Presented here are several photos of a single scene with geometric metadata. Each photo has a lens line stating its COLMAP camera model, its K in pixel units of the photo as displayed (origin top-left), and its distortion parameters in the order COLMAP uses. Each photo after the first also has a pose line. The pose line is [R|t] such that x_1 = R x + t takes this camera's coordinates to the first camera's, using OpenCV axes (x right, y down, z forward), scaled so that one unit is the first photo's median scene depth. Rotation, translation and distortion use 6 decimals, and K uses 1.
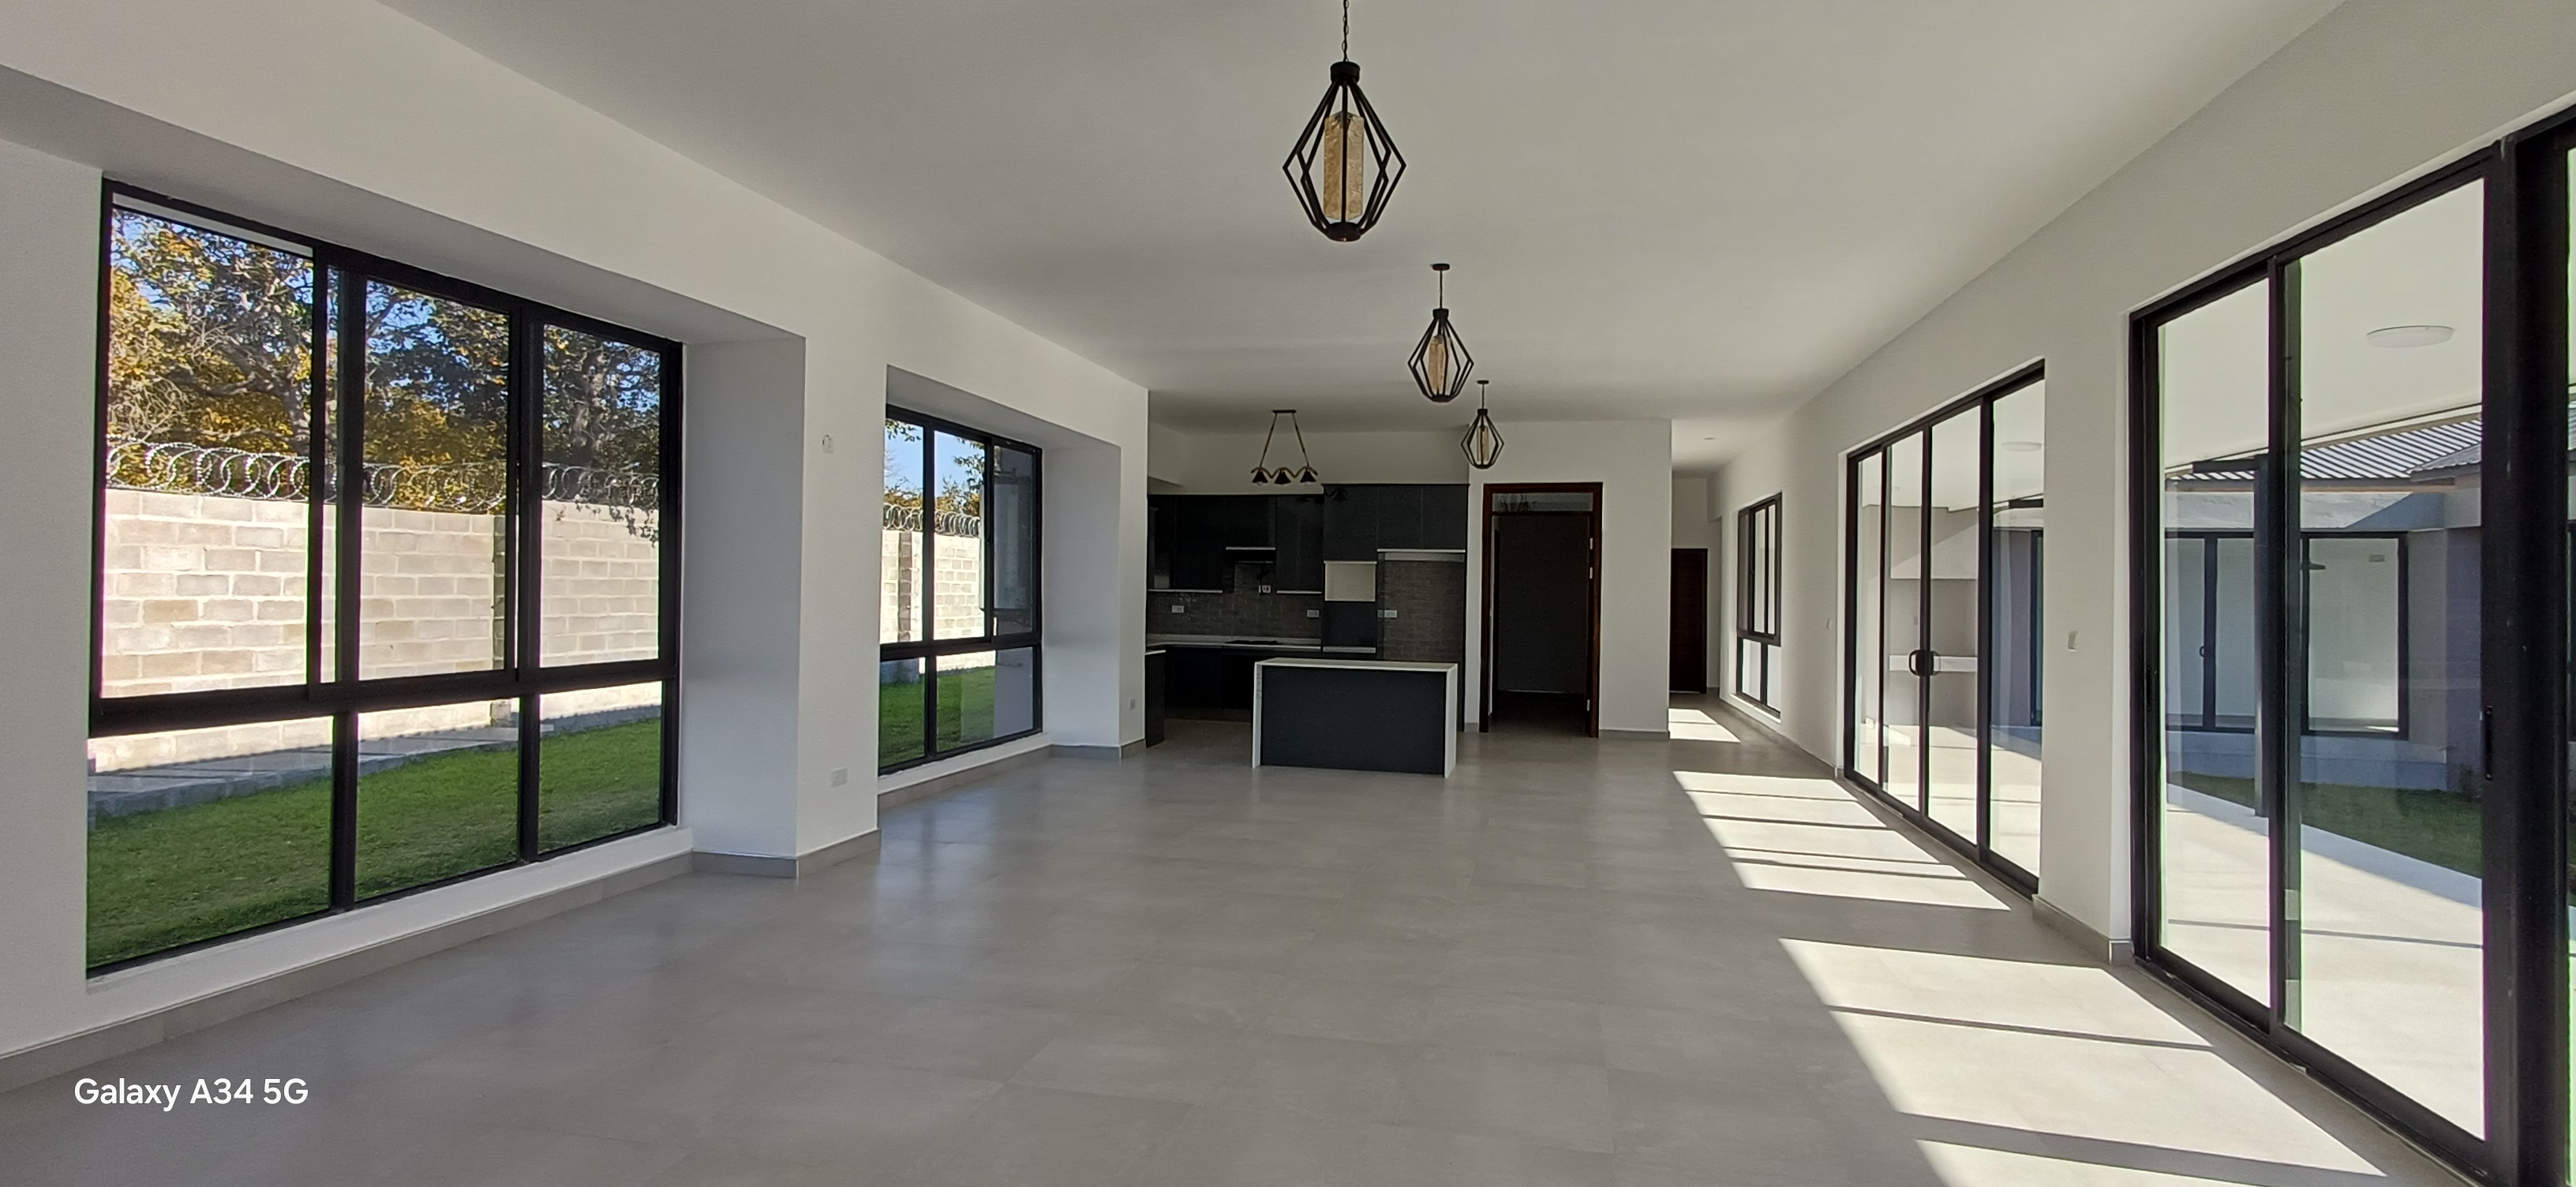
lens RADIAL K [[1208.1, 0, 1334.5], [0, 1208.1, 589.9], [0, 0, 1]] dist [0.019104, -0.000031]
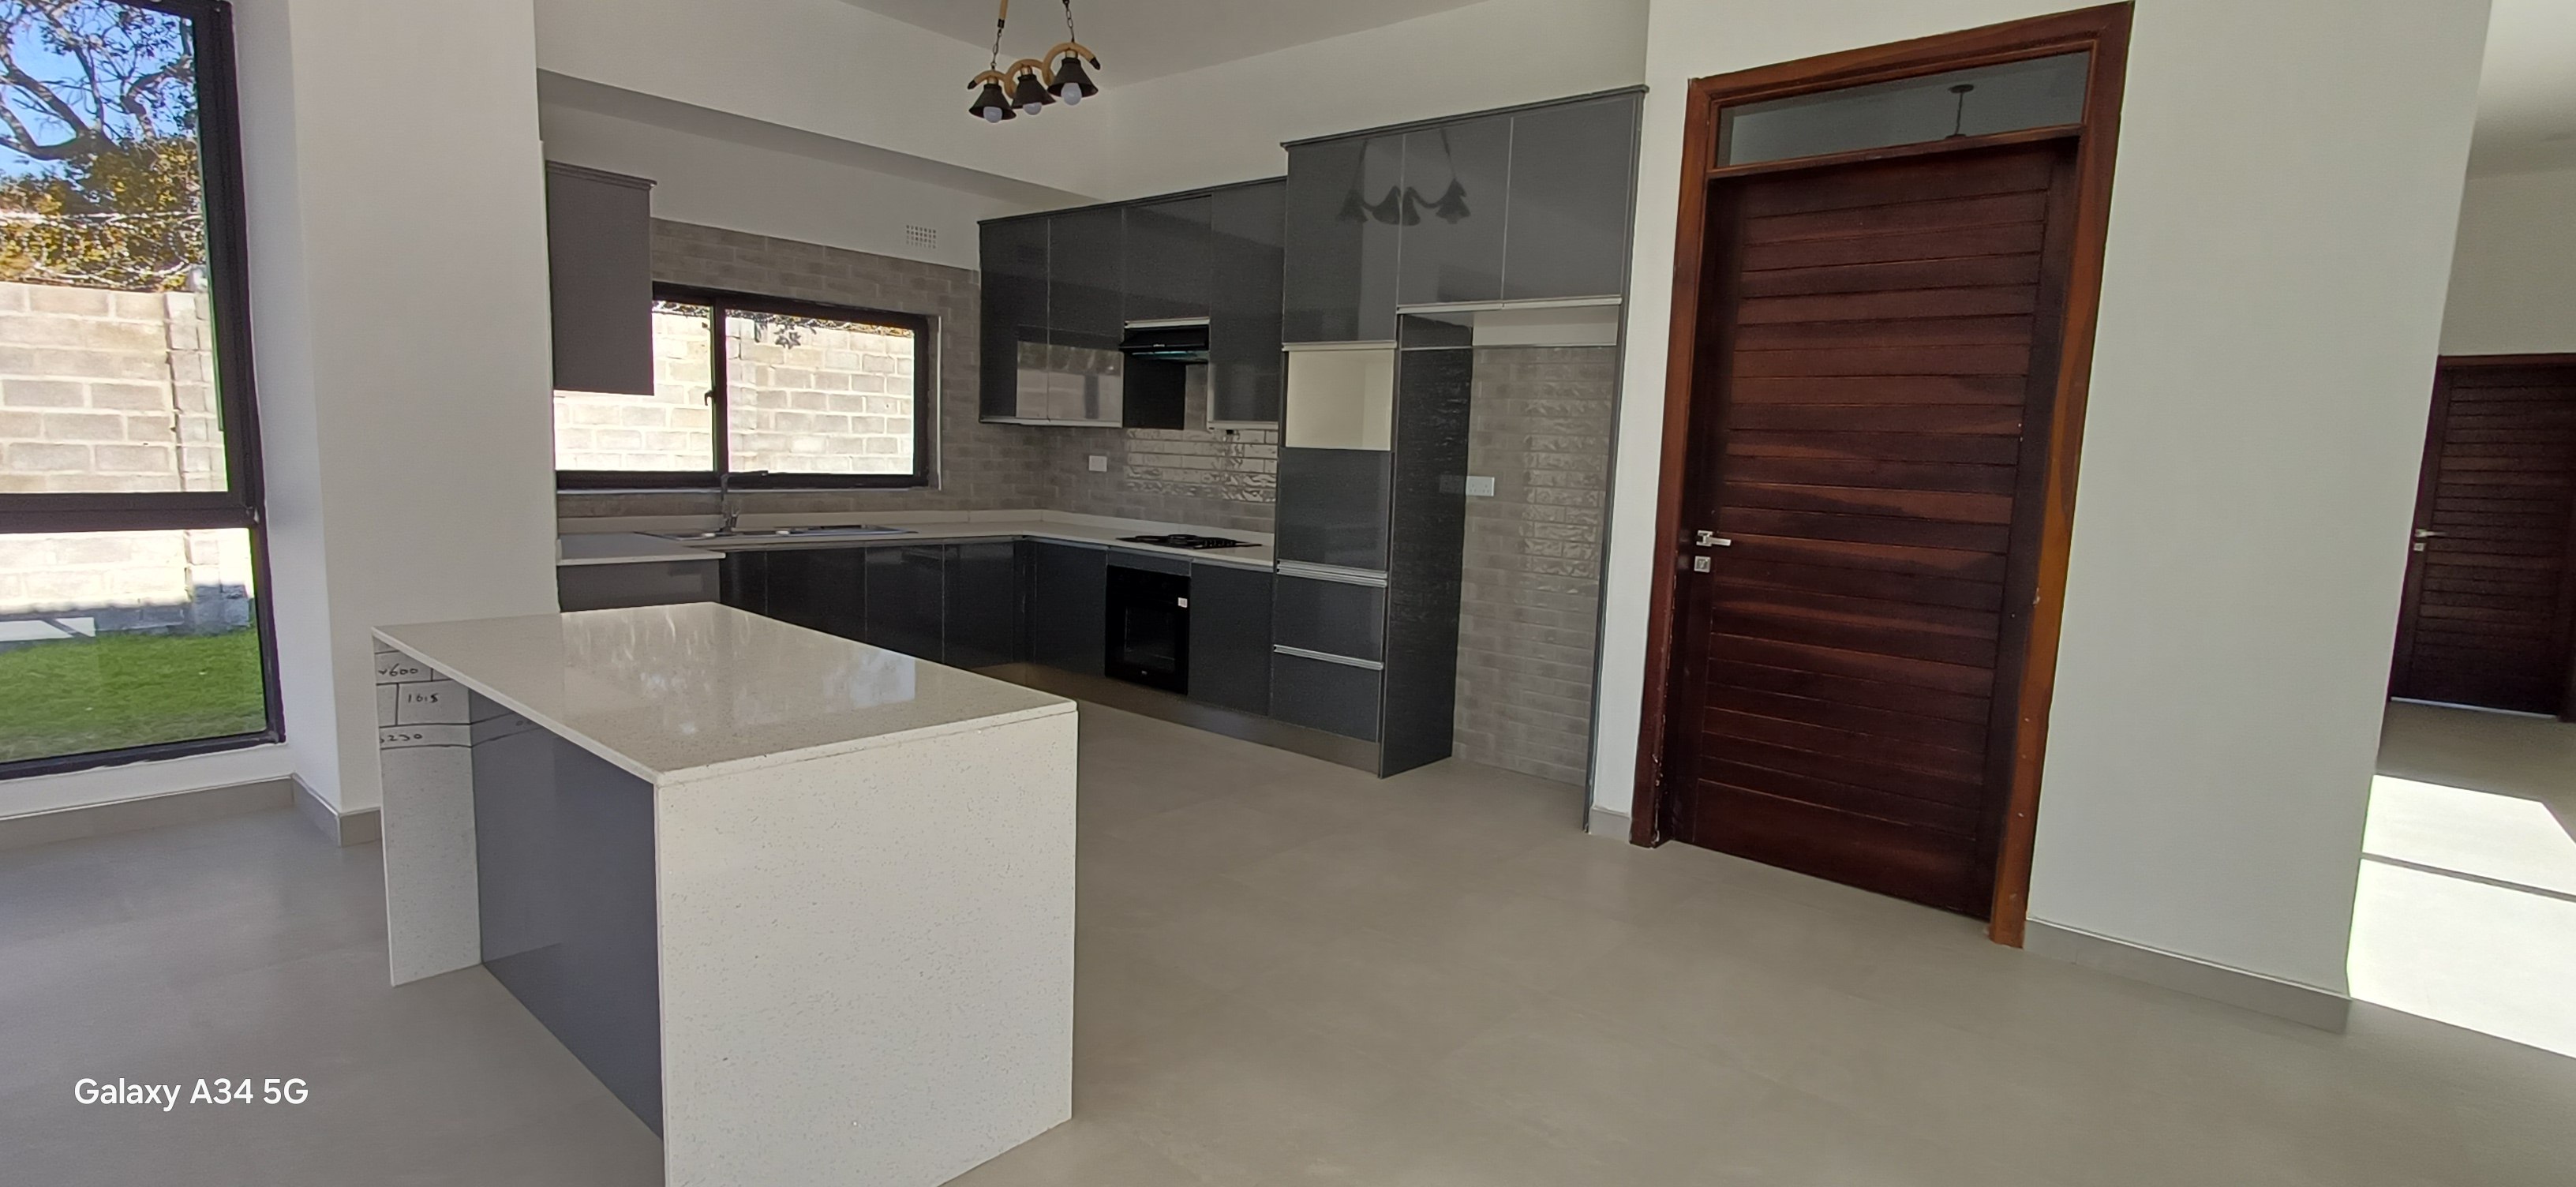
lens RADIAL K [[1218.8, 0, 1298.1], [0, 1218.8, 599.6], [0, 0, 1]] dist [0.000494, -0.000130]
pose [[0.877199, 0.078655, -0.473640, 0.183003], [-0.024736, 0.992583, 0.119022, 0.010537], [0.479488, -0.092690, 0.872639, 0.617104]]
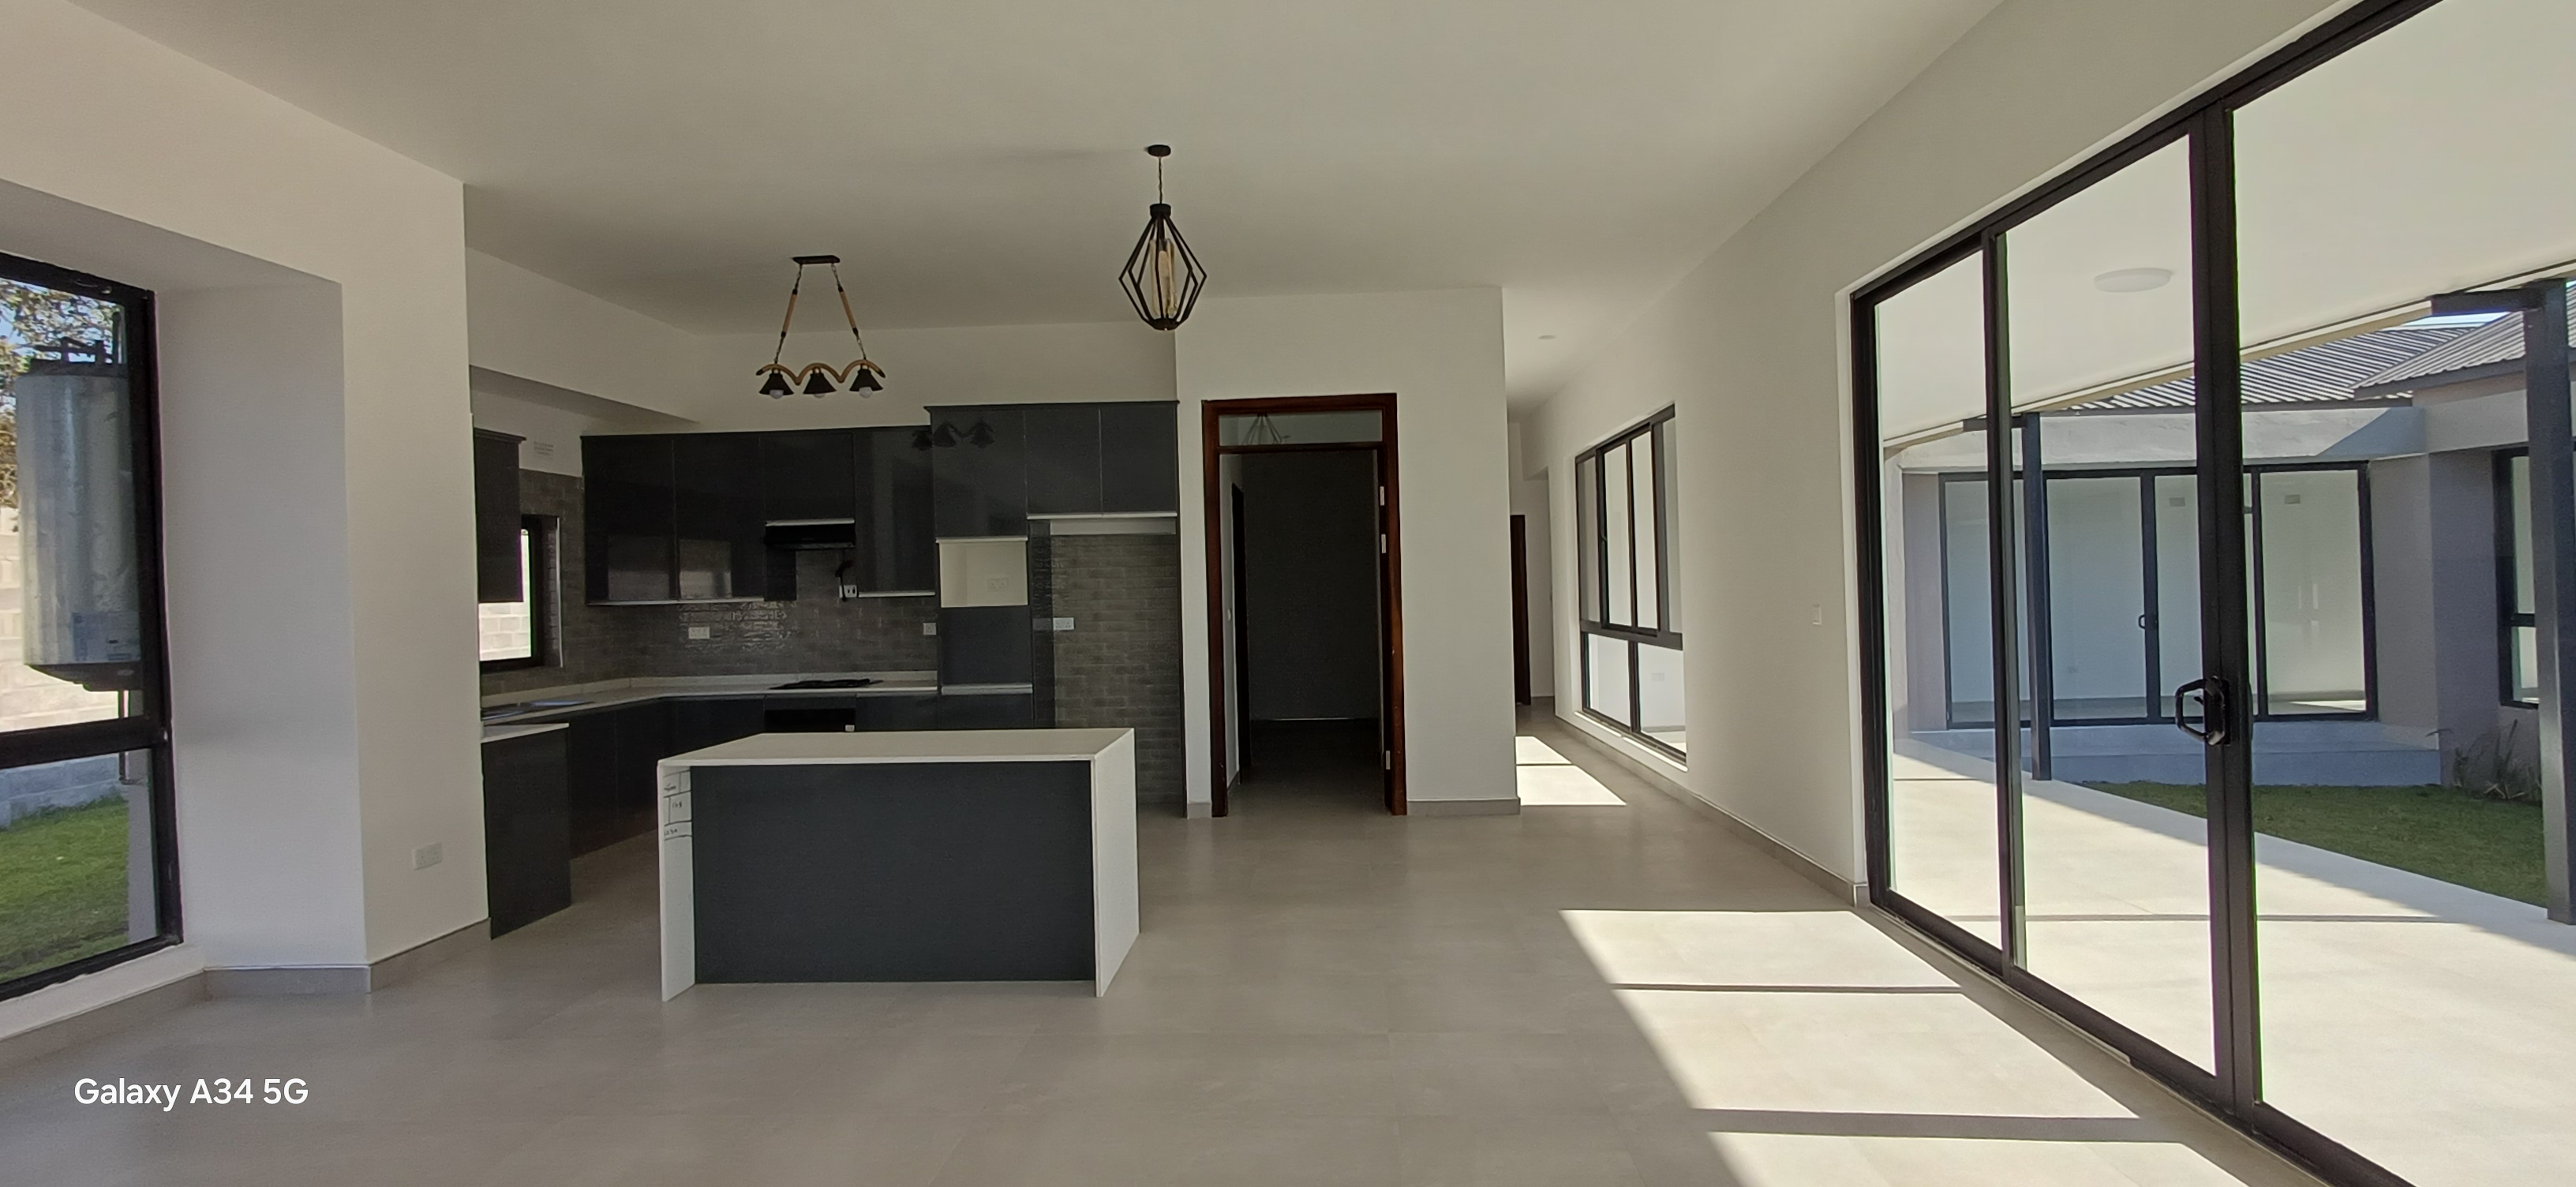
lens RADIAL K [[1208.1, 0, 1334.5], [0, 1208.1, 589.9], [0, 0, 1]] dist [0.019104, -0.000031]
pose [[0.981636, -0.041012, 0.186300, 0.067352], [0.039844, 0.999156, 0.010011, 0.002036], [-0.186554, -0.002405, 0.982442, 0.372752]]
